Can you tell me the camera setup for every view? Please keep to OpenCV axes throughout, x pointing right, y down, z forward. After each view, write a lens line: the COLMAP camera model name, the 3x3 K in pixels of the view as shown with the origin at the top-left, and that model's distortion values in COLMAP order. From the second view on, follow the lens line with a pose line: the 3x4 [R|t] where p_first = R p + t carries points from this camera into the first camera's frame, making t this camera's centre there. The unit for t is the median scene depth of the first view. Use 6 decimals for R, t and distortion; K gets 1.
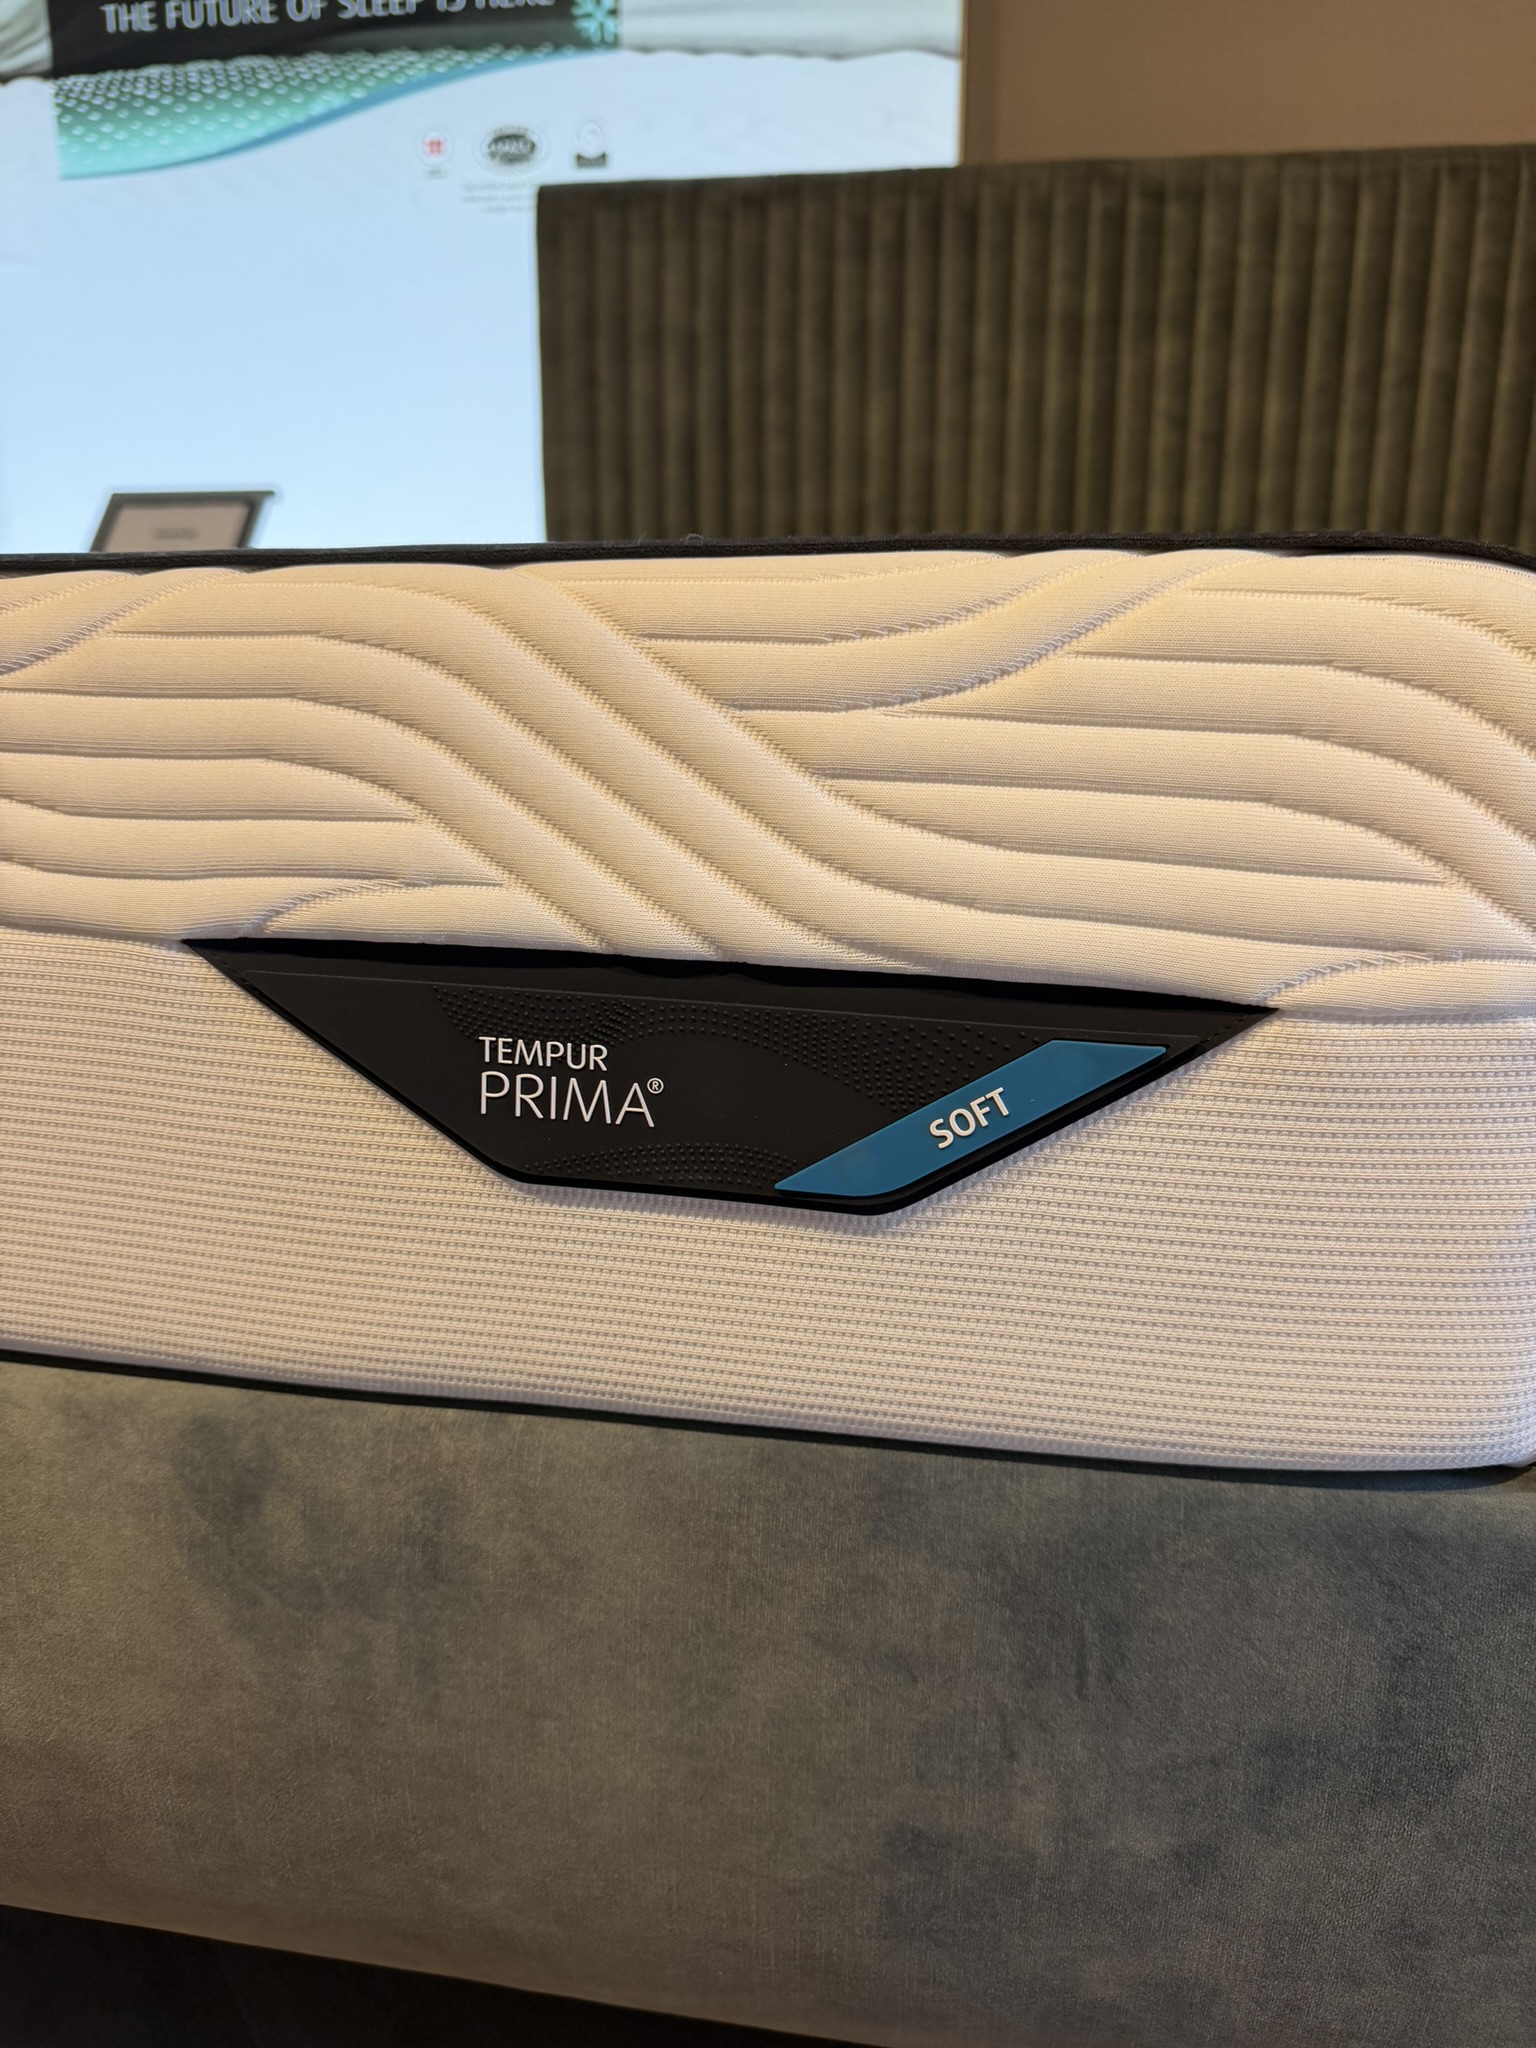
lens RADIAL K [[1488.3, 0, 778.3], [0, 1488.3, 1006.1], [0, 0, 1]] dist [0.010823, -0.030680]
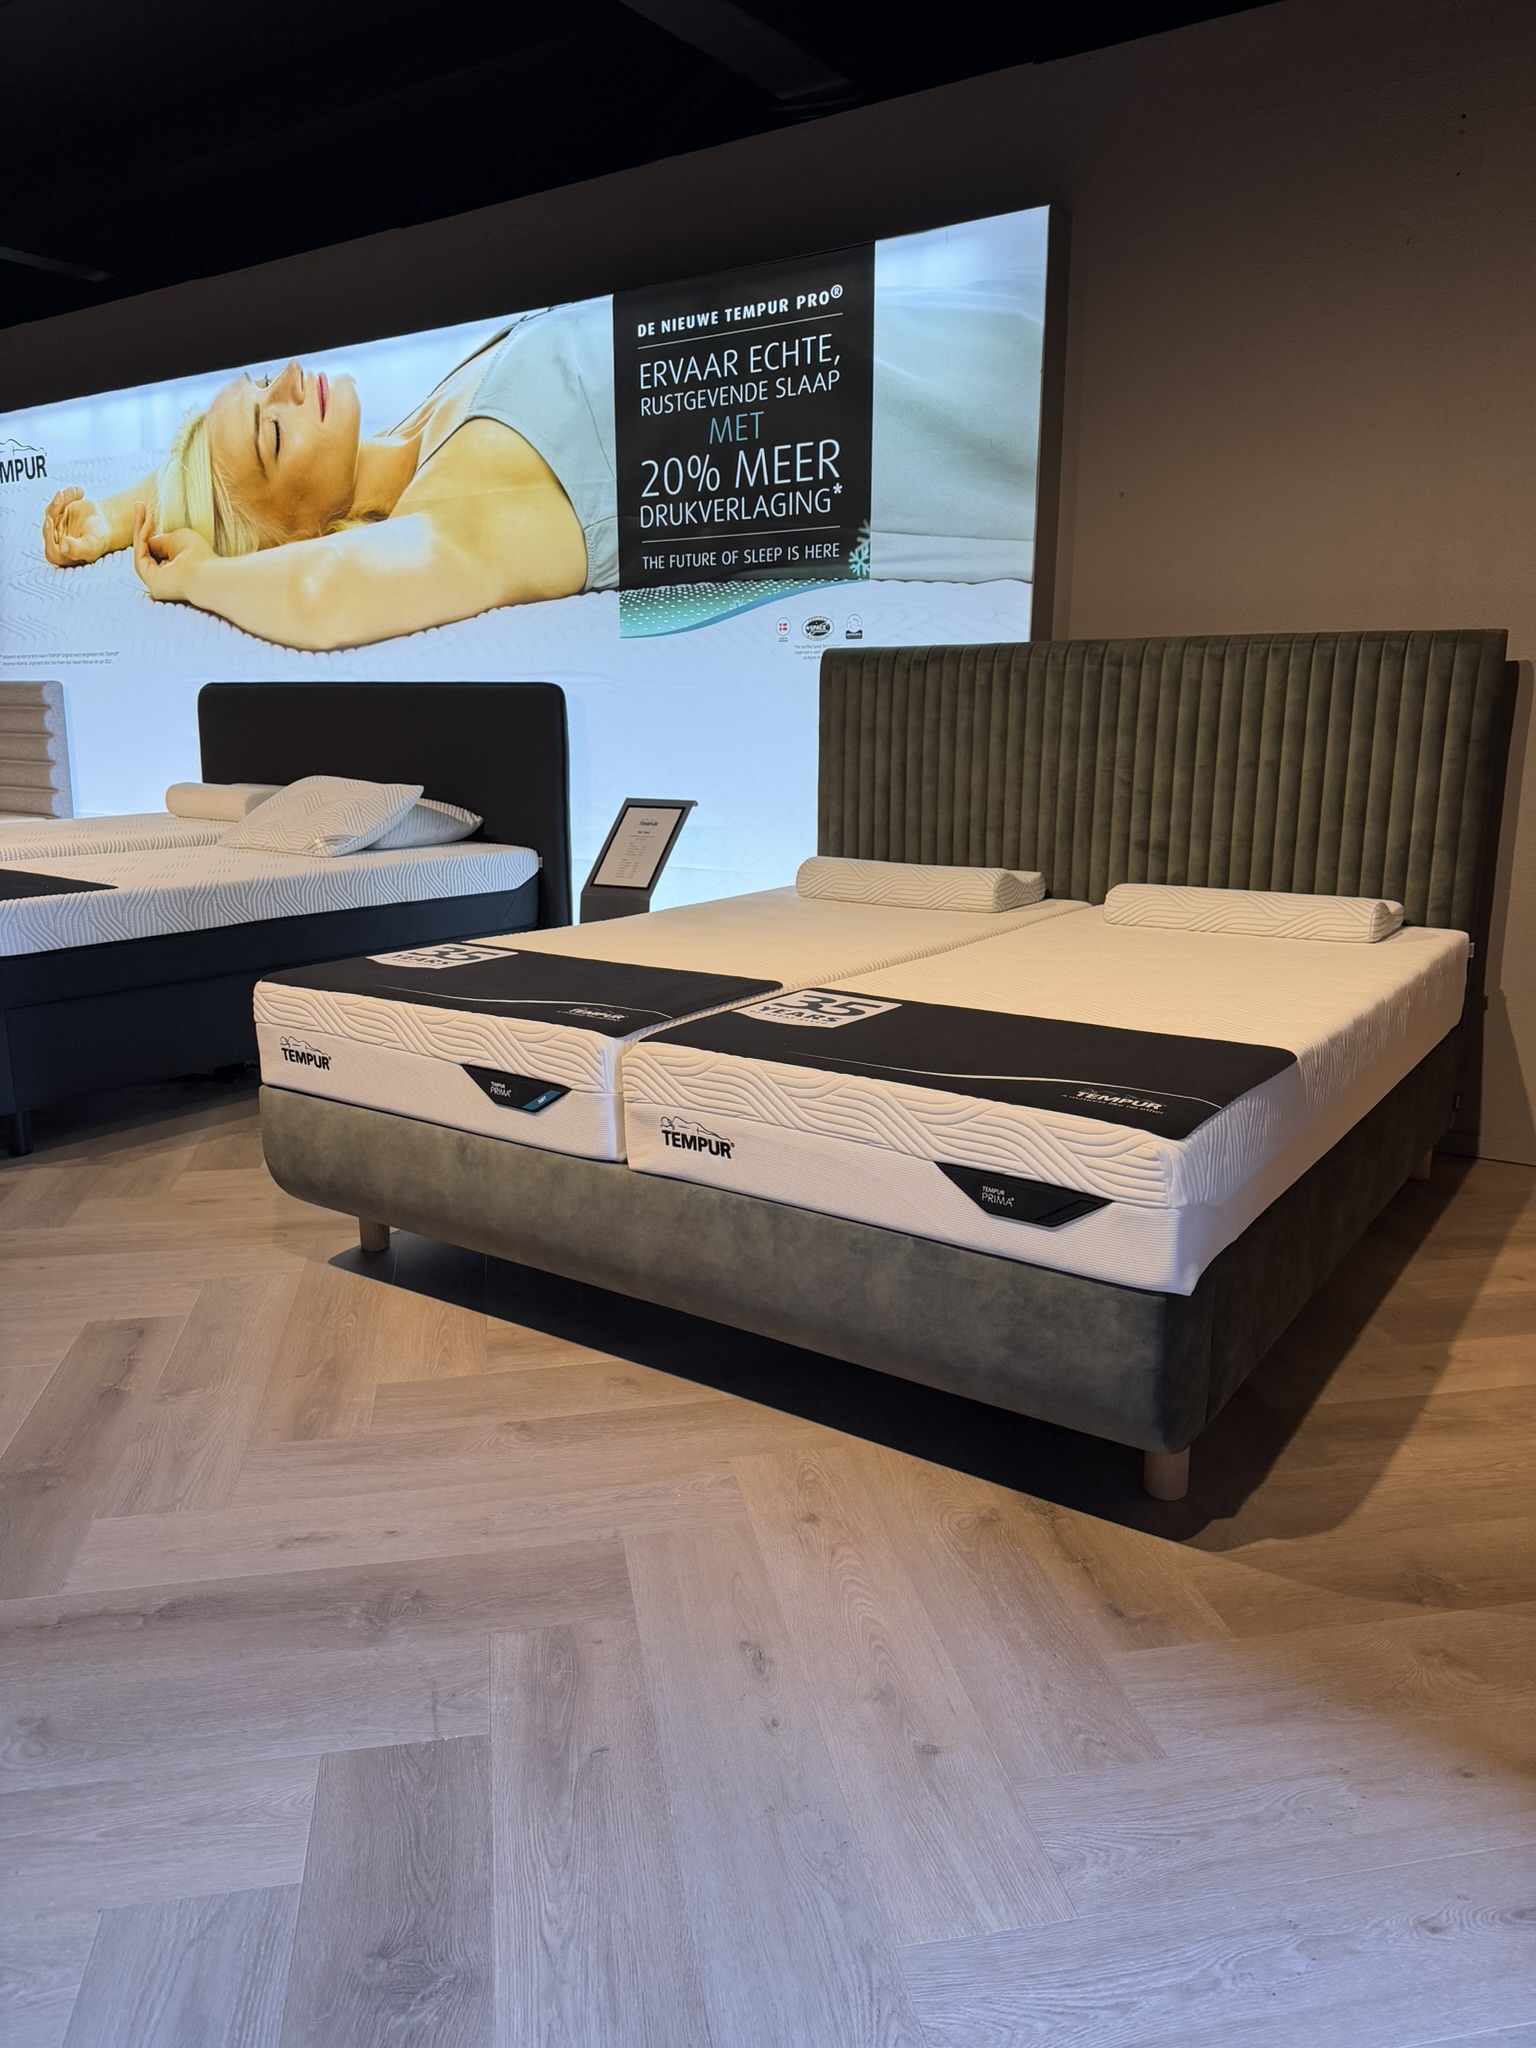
lens RADIAL K [[1488.3, 0, 745.7], [0, 1488.3, 1016.5], [0, 0, 1]] dist [0.010823, -0.030680]
pose [[0.897601, 0.079397, -0.433599, 0.657274], [-0.089865, 0.995947, -0.003661, -0.062195], [0.431552, 0.042251, 0.901098, -0.813460]]
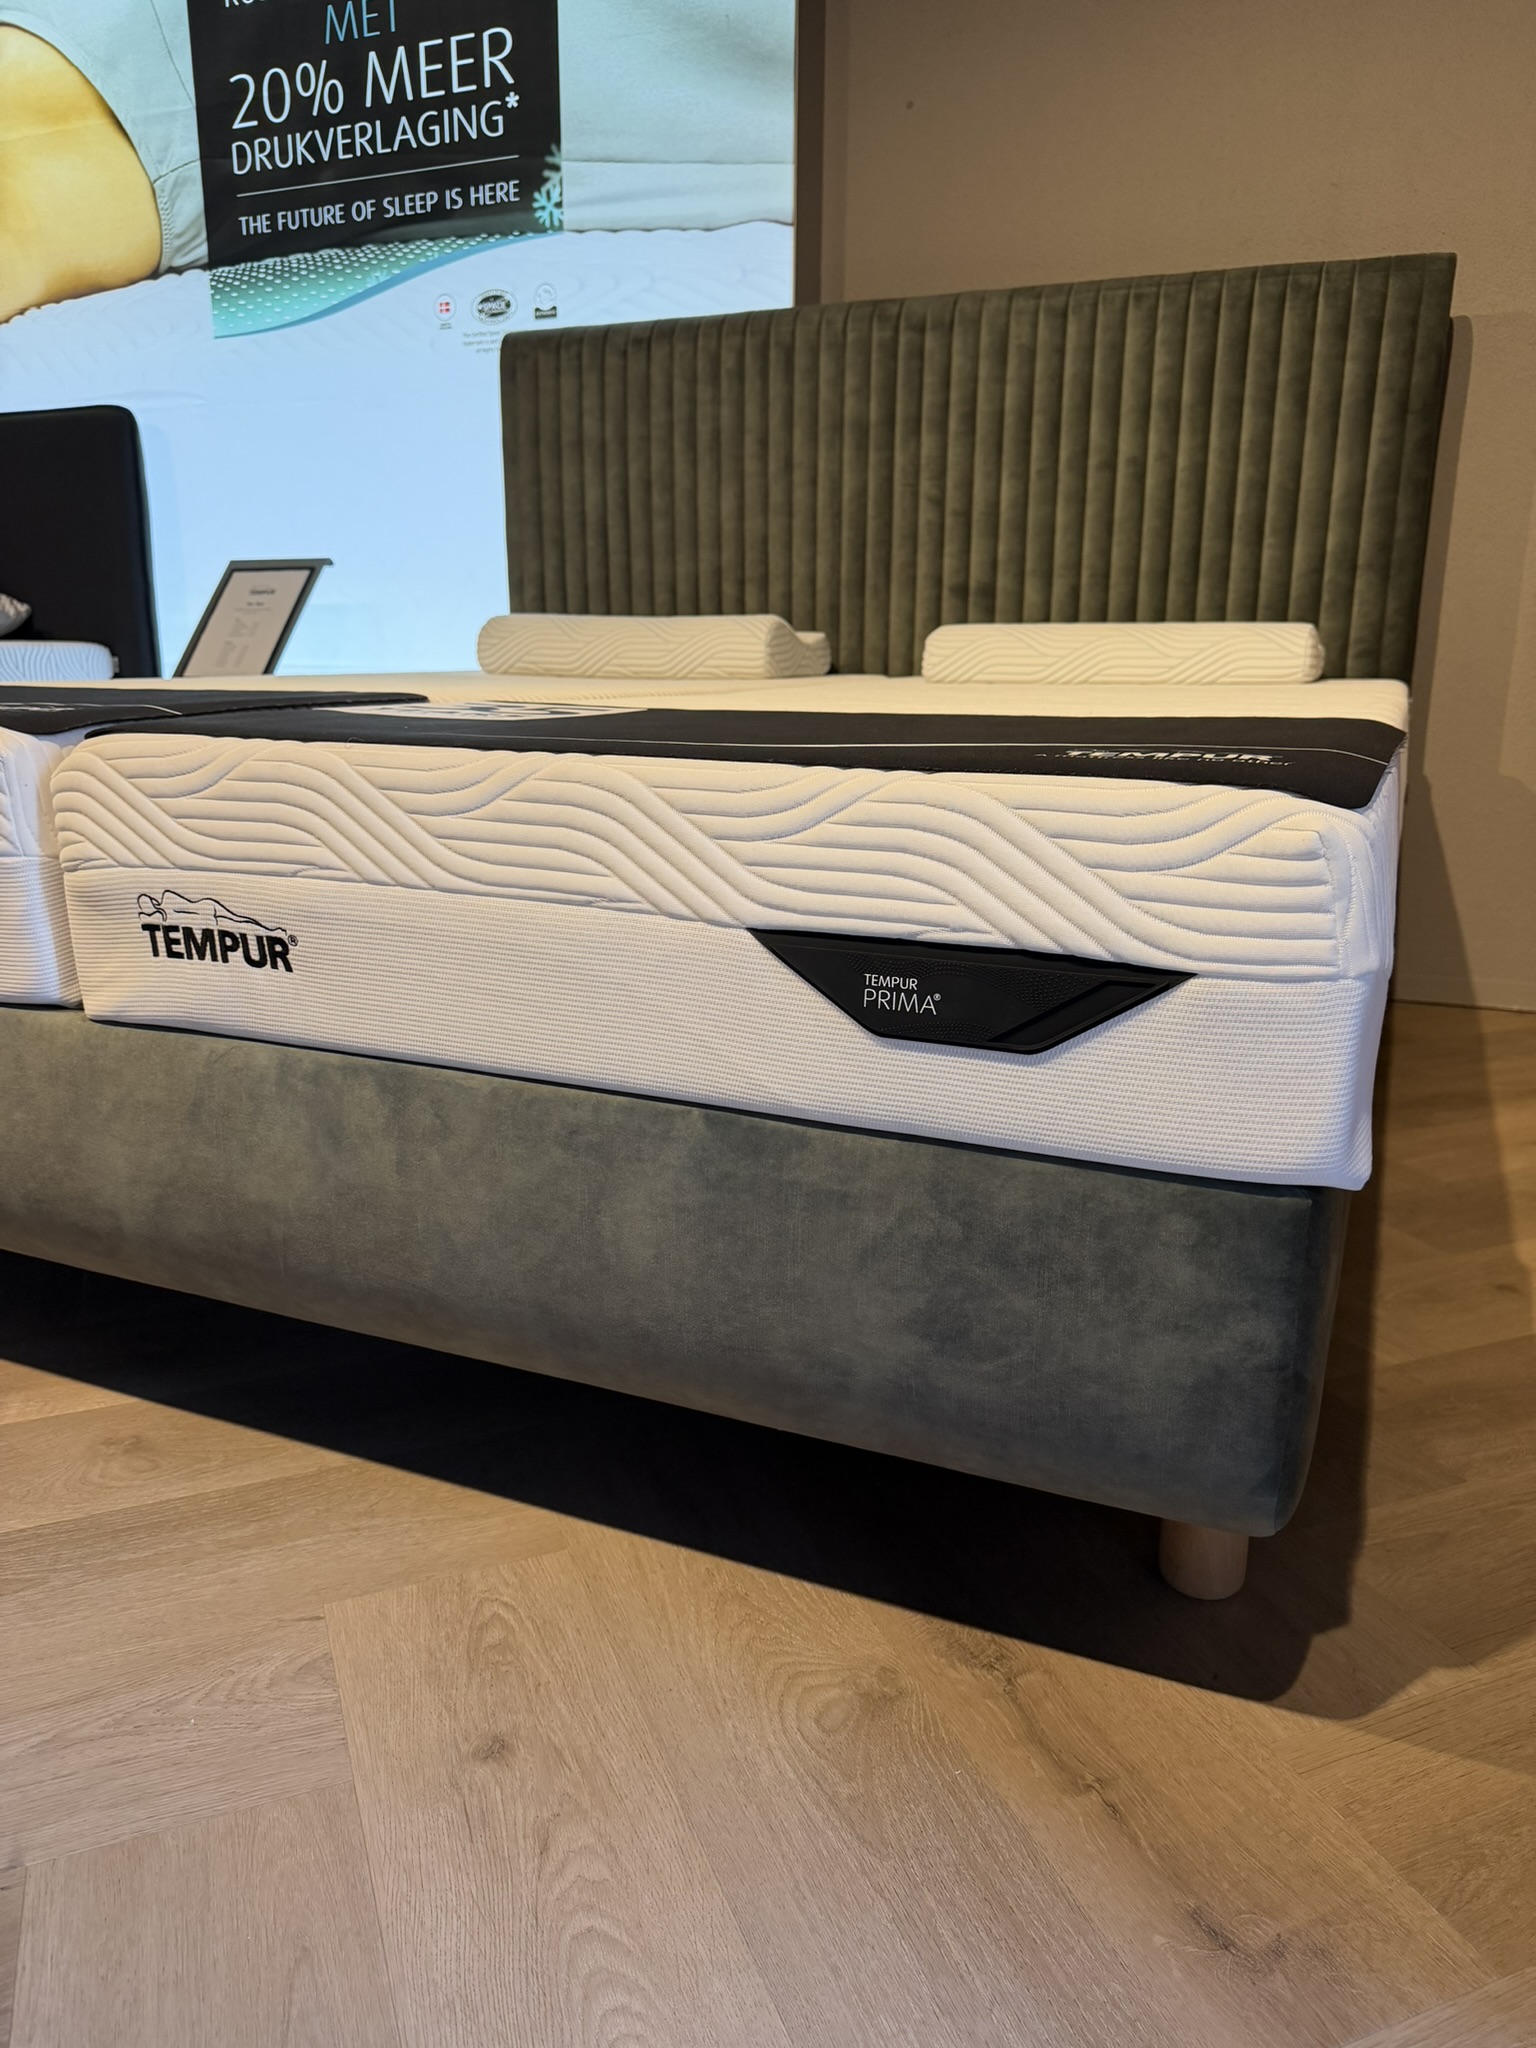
lens RADIAL K [[1488.3, 0, 783.5], [0, 1488.3, 1023.3], [0, 0, 1]] dist [0.010823, -0.030680]
pose [[0.970061, 0.055903, -0.236341, 0.470046], [-0.050372, 0.998298, 0.029382, 0.029583], [0.237582, -0.016598, 0.971226, -0.297107]]
